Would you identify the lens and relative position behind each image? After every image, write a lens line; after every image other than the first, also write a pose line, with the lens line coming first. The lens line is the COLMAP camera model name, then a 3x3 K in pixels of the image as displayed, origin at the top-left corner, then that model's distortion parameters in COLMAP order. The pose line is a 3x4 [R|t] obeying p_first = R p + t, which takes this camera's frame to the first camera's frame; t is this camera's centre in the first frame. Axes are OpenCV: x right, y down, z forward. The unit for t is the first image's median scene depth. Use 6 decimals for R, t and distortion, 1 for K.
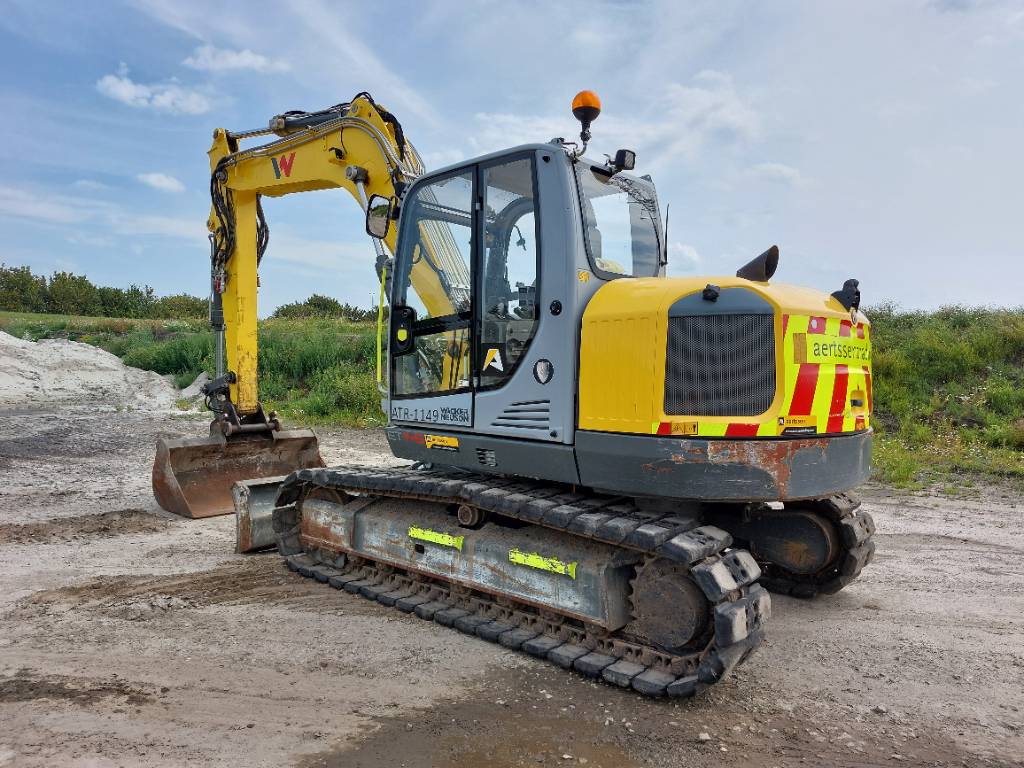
lens RADIAL K [[735.2, 0, 517.5], [0, 735.2, 381.4], [0, 0, 1]] dist [0.063993, -0.060734]
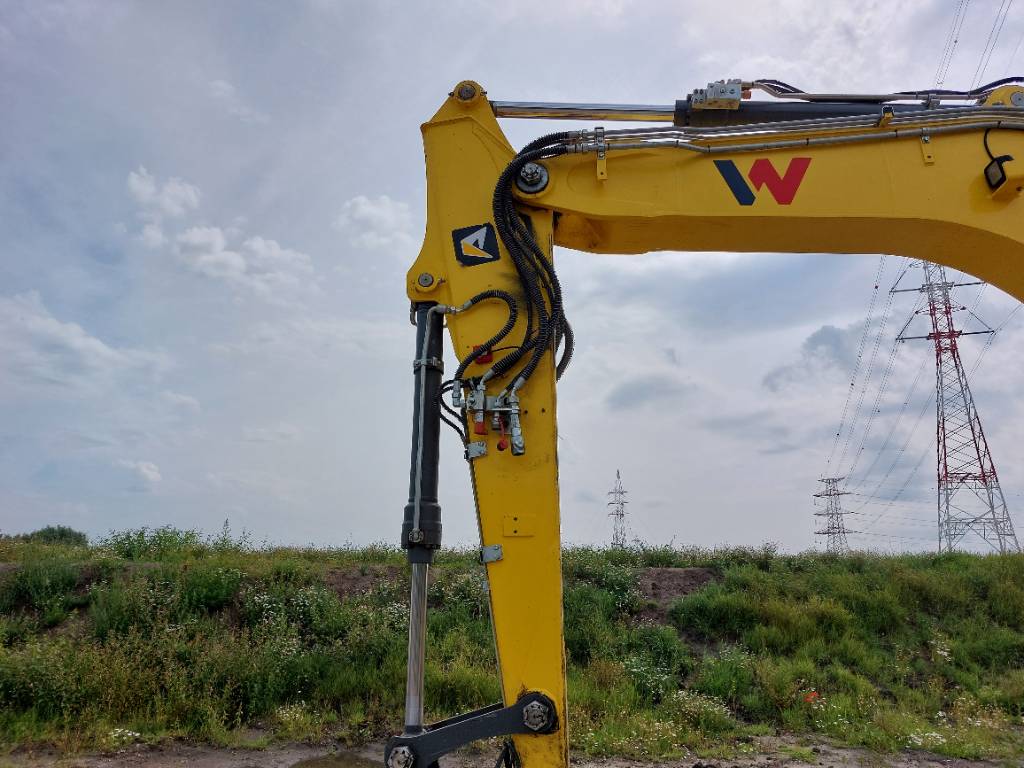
lens RADIAL K [[735.2, 0, 529.5], [0, 735.2, 372.1], [0, 0, 1]] dist [0.063993, -0.060734]
pose [[0.831284, 0.157766, 0.532989, -1.200127], [0.015929, 0.951720, -0.306555, -0.099957], [-0.555620, 0.263325, 0.788636, 1.428578]]
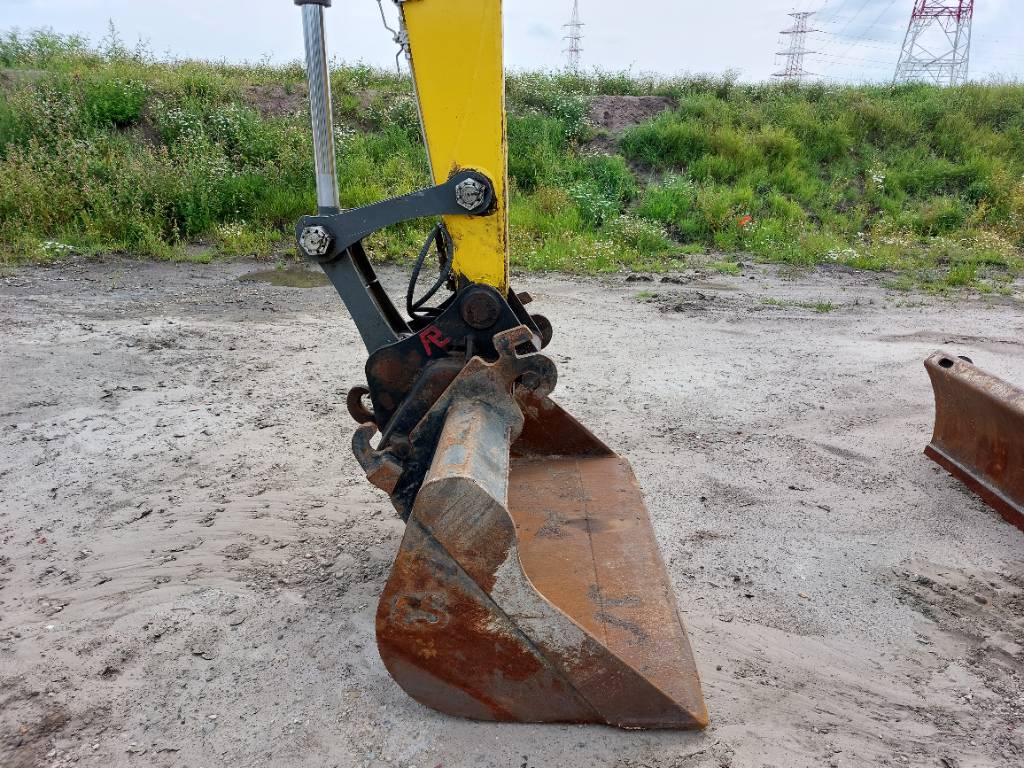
lens RADIAL K [[735.2, 0, 549.1], [0, 735.2, 376.5], [0, 0, 1]] dist [0.063993, -0.060734]
pose [[0.776688, -0.182586, 0.602841, -1.113444], [0.000672, 0.957305, 0.289078, -0.042371], [-0.629885, -0.224119, 0.743650, 1.538961]]
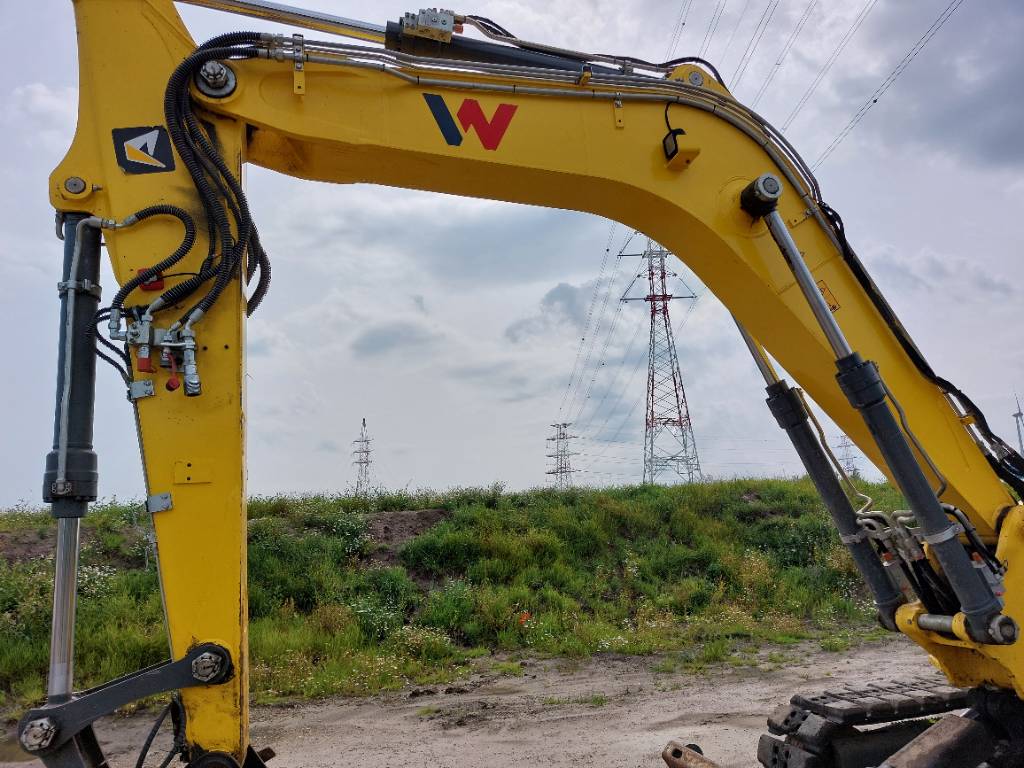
lens RADIAL K [[735.2, 0, 547.0], [0, 735.2, 396.0], [0, 0, 1]] dist [0.063993, -0.060734]
pose [[0.583656, 0.107420, 0.804864, -1.156673], [0.081371, 0.978484, -0.189600, -0.093045], [-0.807913, 0.176154, 0.562357, 1.404040]]
